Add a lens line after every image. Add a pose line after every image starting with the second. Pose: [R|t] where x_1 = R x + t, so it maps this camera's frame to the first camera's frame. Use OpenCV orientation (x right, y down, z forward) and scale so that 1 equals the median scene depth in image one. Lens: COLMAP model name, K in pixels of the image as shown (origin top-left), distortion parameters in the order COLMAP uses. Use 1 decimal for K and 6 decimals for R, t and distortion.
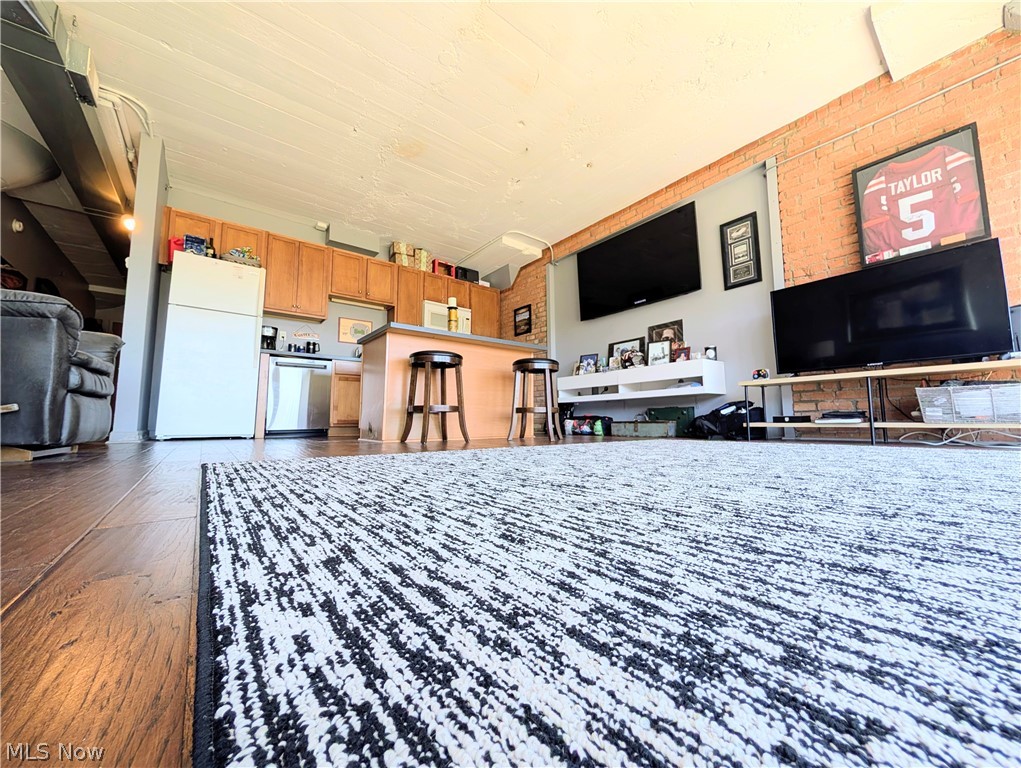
lens RADIAL K [[393.2, 0, 512.3], [0, 393.2, 384.2], [0, 0, 1]] dist [-0.000305, 0.000206]
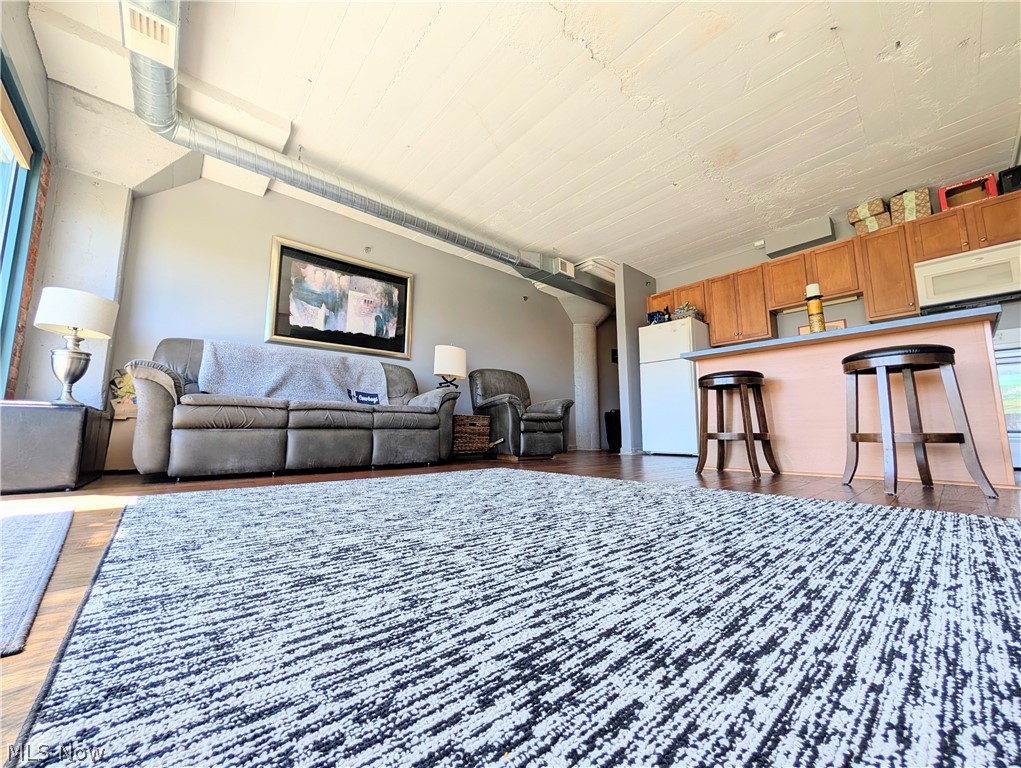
lens RADIAL K [[393.2, 0, 510.1], [0, 393.2, 383.3], [0, 0, 1]] dist [-0.000305, 0.000206]
pose [[0.055254, -0.125307, -0.990578, 0.514782], [0.096596, 0.988111, -0.119607, 0.001691], [0.993789, -0.089077, 0.066702, 0.340350]]
